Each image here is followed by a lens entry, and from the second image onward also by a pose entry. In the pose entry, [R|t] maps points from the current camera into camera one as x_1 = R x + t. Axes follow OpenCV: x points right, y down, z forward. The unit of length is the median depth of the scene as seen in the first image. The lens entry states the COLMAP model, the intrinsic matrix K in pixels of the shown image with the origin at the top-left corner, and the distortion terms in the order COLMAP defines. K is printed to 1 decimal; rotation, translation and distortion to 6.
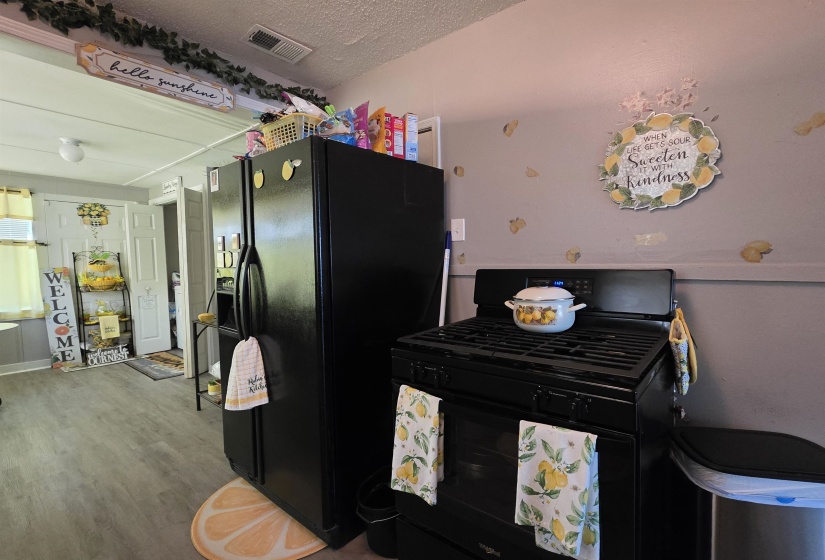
lens RADIAL K [[386.7, 0, 416.5], [0, 386.7, 291.6], [0, 0, 1]] dist [-0.002123, 0.002485]
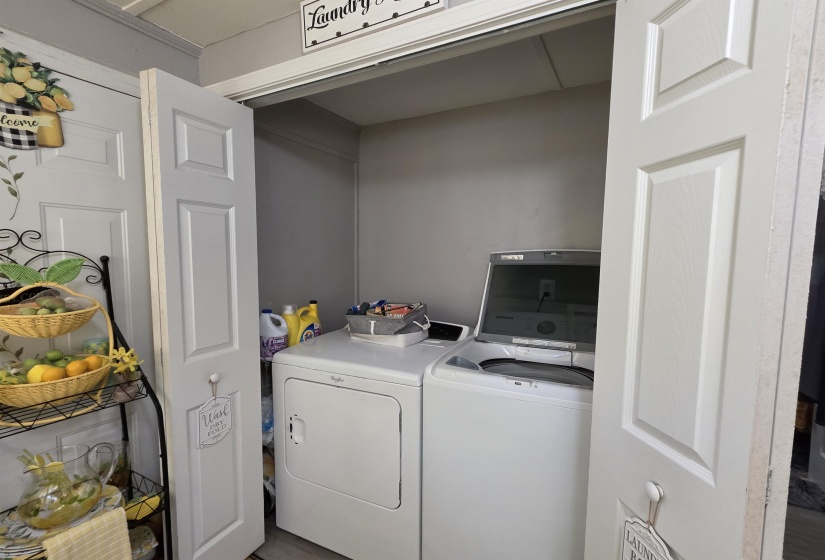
lens RADIAL K [[386.7, 0, 418.0], [0, 386.7, 293.1], [0, 0, 1]] dist [-0.002123, 0.002485]
pose [[0.982223, 0.001650, 0.187711, -0.653453], [-0.005271, 0.999810, 0.018791, -0.087484], [-0.187644, -0.019447, 0.982045, 0.742953]]
